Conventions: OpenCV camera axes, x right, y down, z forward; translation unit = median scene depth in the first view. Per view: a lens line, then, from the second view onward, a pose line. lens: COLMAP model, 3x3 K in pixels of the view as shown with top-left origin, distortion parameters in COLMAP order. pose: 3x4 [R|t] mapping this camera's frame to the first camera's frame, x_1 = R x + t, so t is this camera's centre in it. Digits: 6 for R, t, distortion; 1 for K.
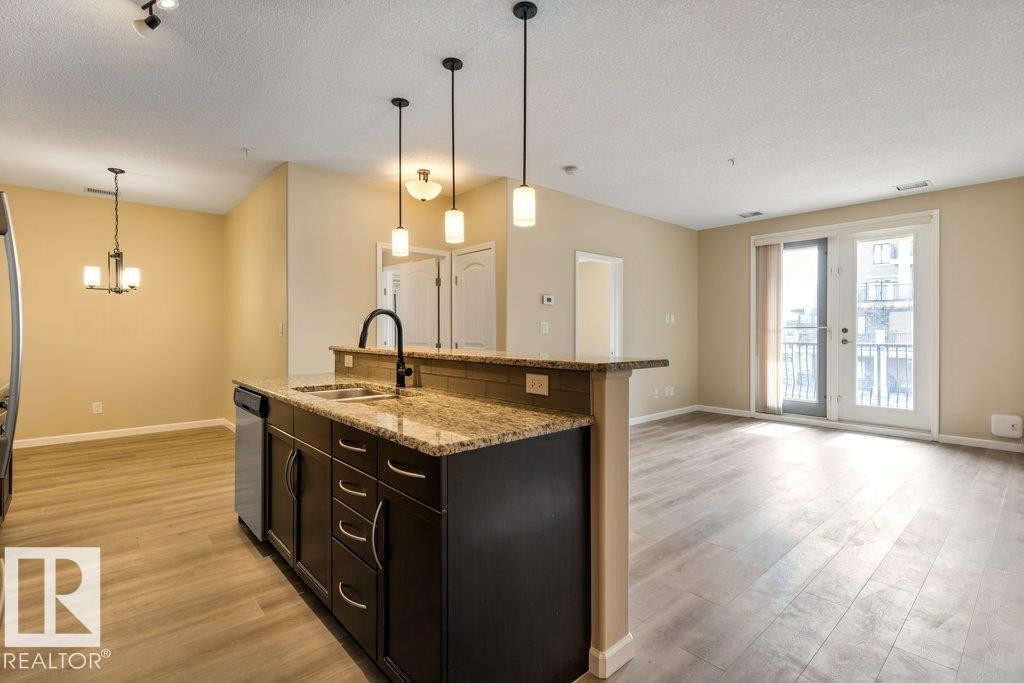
lens RADIAL K [[474.7, 0, 509.4], [0, 474.7, 332.6], [0, 0, 1]] dist [0.001766, 0.001164]
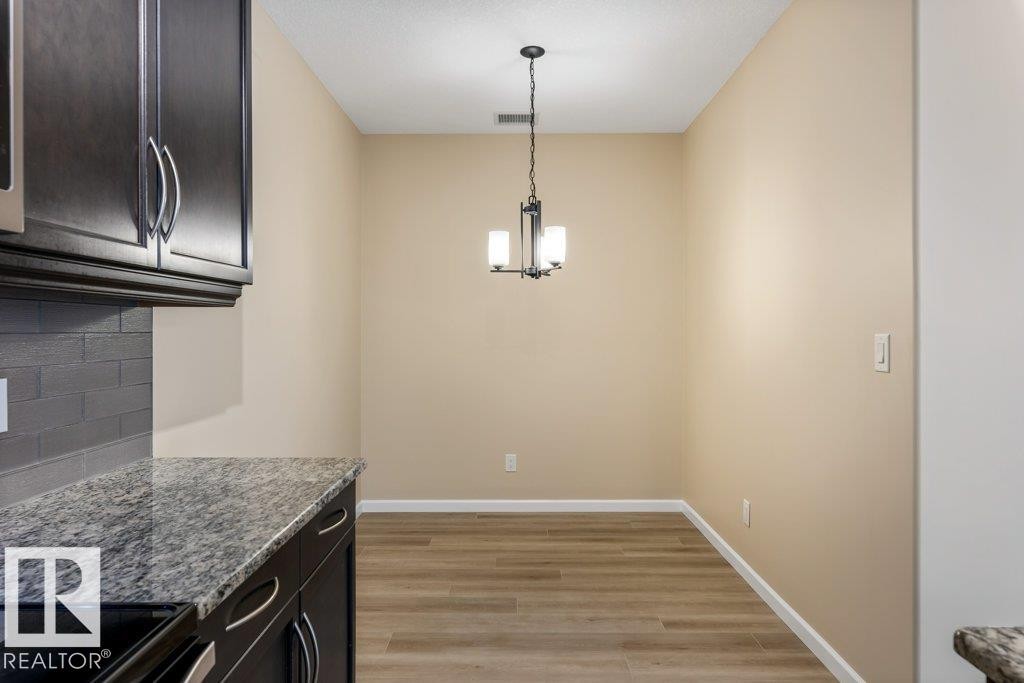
lens RADIAL K [[633.5, 0, 515.3], [0, 633.5, 333.3], [0, 0, 1]] dist [-0.004625, -0.001463]
pose [[0.747524, 0.001138, -0.664234, -0.497357], [-0.001276, 0.999999, 0.000278, -0.027032], [0.664234, 0.000640, 0.747525, 0.616266]]
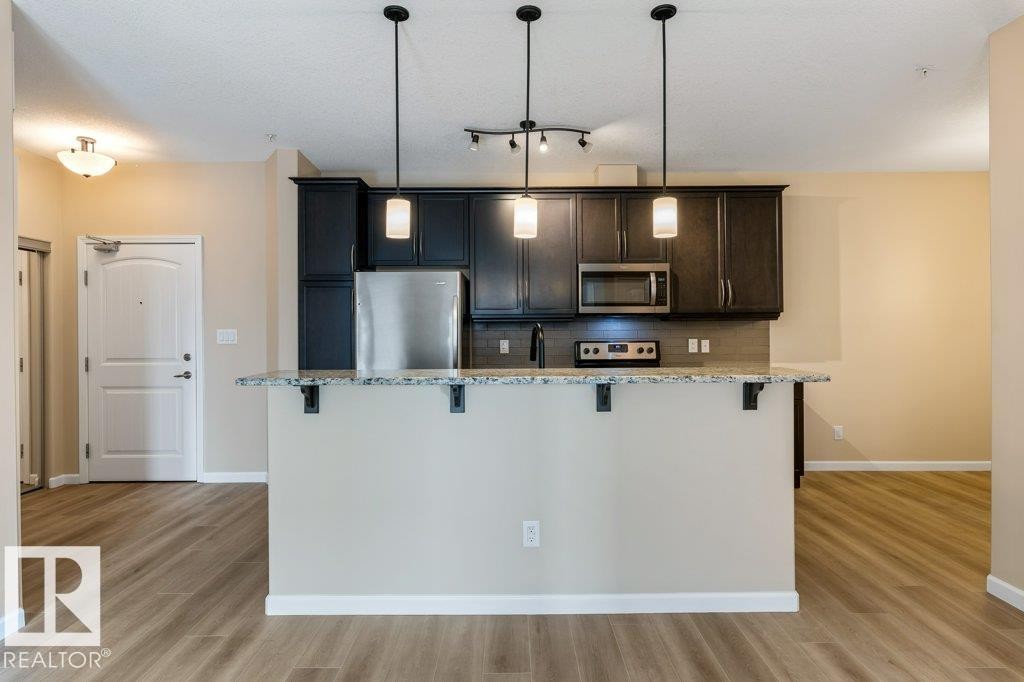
lens RADIAL K [[566.9, 0, 512.5], [0, 566.9, 334.1], [0, 0, 1]] dist [-0.001564, -0.004757]
pose [[-0.666960, 0.003996, -0.745083, 0.504128], [0.001118, 0.999990, 0.004363, -0.020297], [0.745093, 0.002077, -0.666957, 1.338766]]
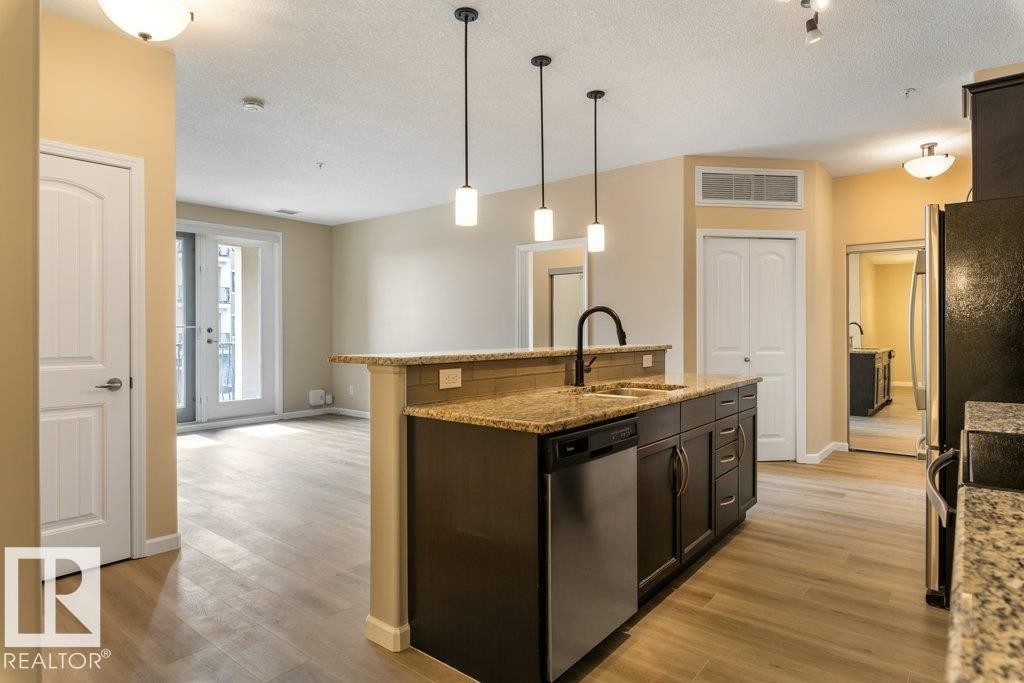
lens RADIAL K [[566.9, 0, 514.2], [0, 566.9, 332.3], [0, 0, 1]] dist [-0.001564, -0.004757]
pose [[-0.168728, -0.002554, 0.985659, -1.044276], [0.006025, 0.999975, 0.003623, -0.000902], [-0.985644, 0.006550, -0.168709, 1.025156]]
